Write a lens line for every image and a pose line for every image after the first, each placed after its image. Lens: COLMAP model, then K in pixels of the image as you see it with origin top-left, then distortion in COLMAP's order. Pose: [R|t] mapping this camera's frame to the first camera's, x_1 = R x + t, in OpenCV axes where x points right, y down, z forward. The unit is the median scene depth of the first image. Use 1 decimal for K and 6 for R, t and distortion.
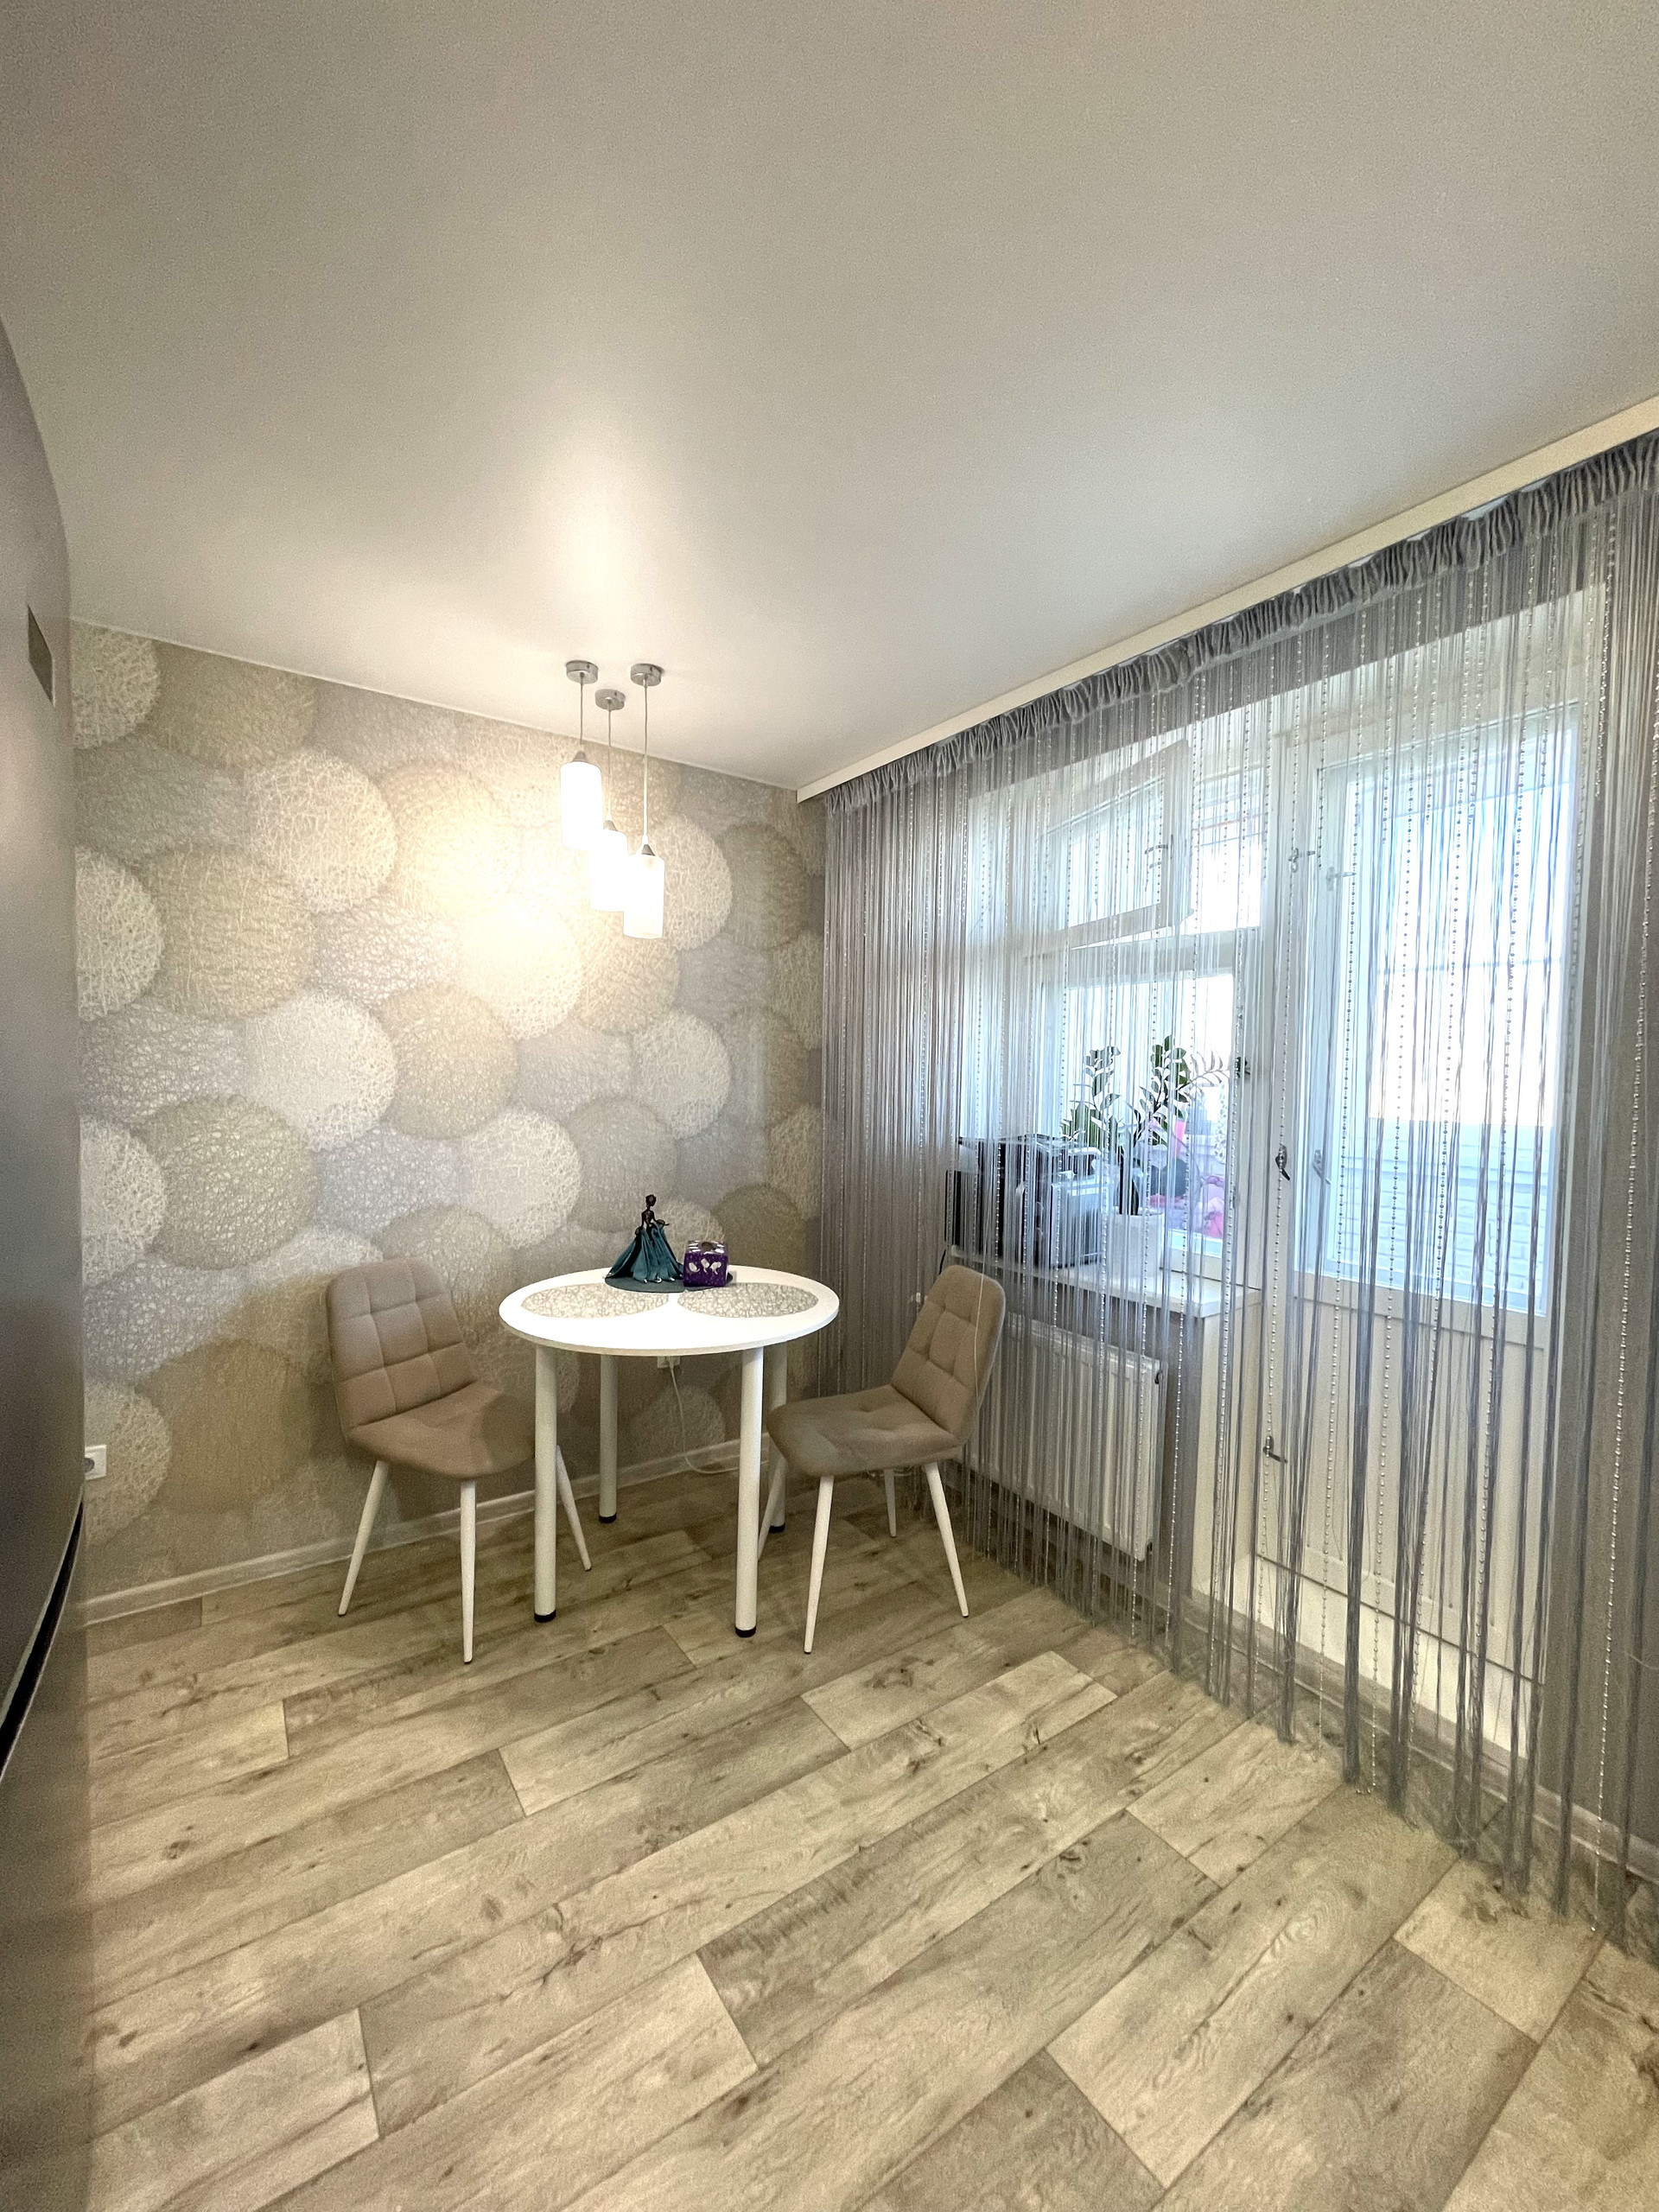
lens RADIAL K [[889.1, 0, 822.0], [0, 889.1, 1099.4], [0, 0, 1]] dist [-0.000734, -0.001677]
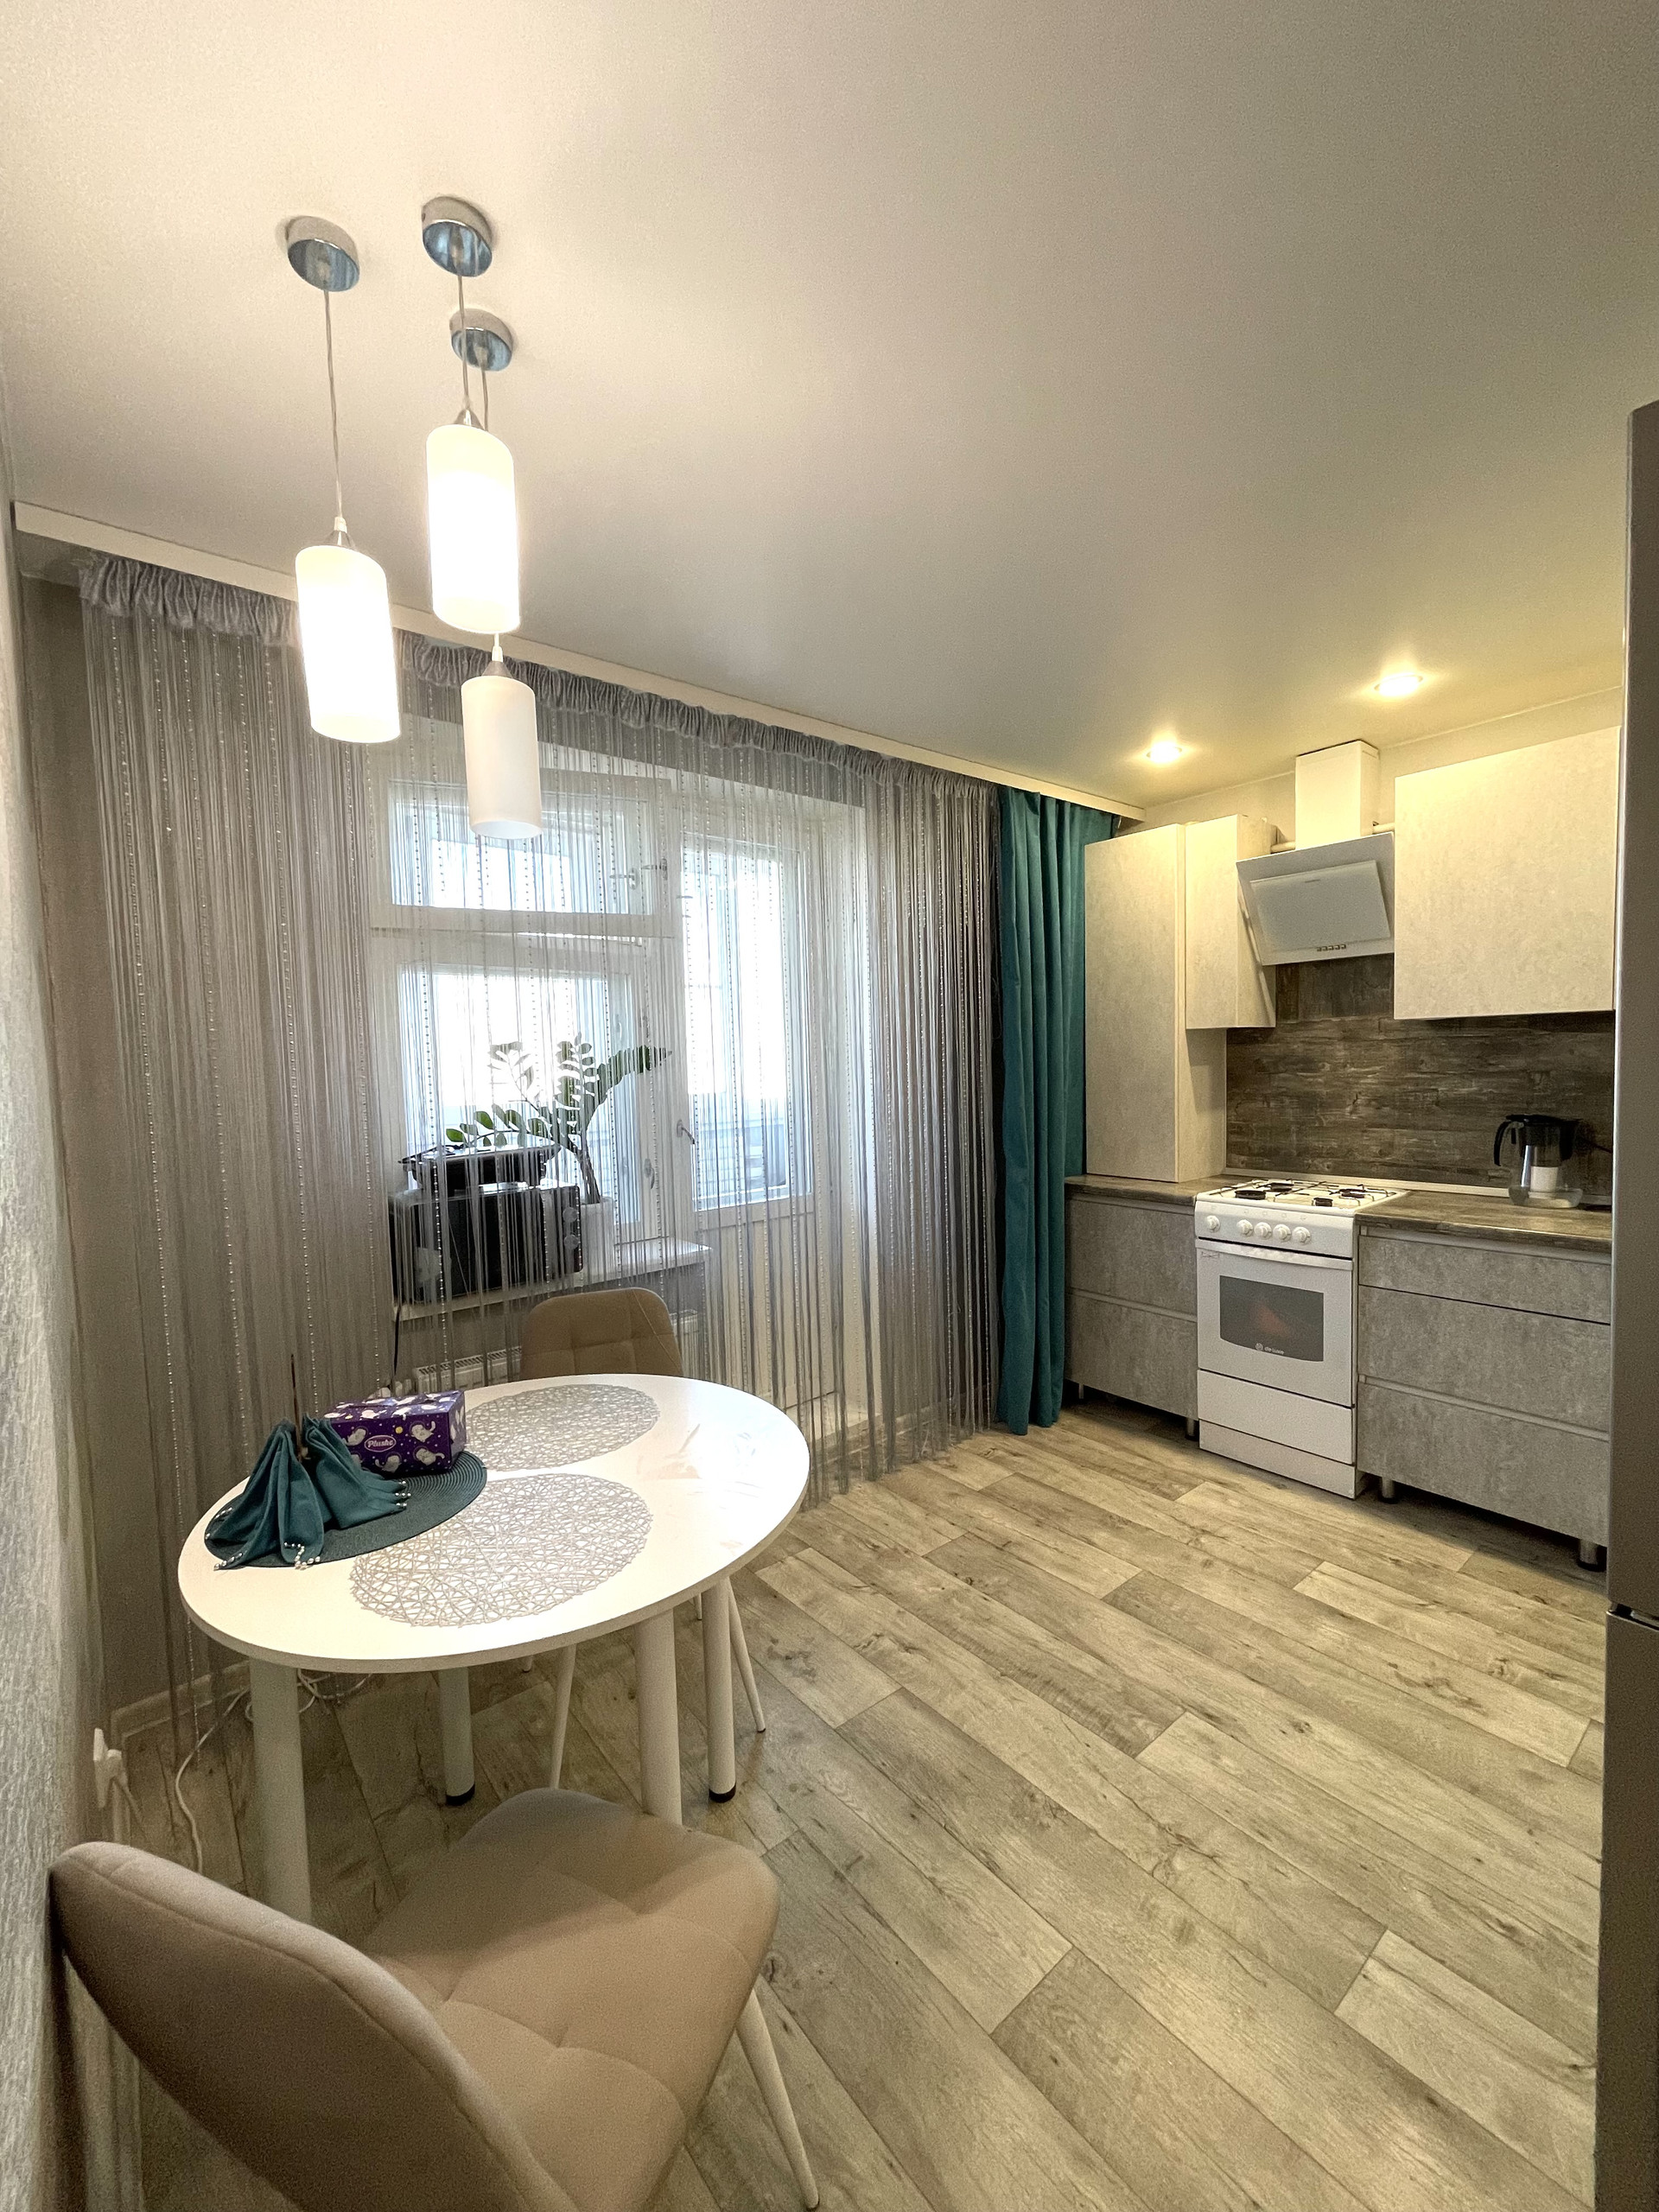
lens RADIAL K [[889.1, 0, 827.3], [0, 889.1, 1110.4], [0, 0, 1]] dist [-0.000734, -0.001677]
pose [[-0.073748, -0.067236, 0.995008, -1.212532], [0.059815, 0.995630, 0.071712, -0.068535], [-0.995482, 0.064805, -0.069404, 1.359849]]
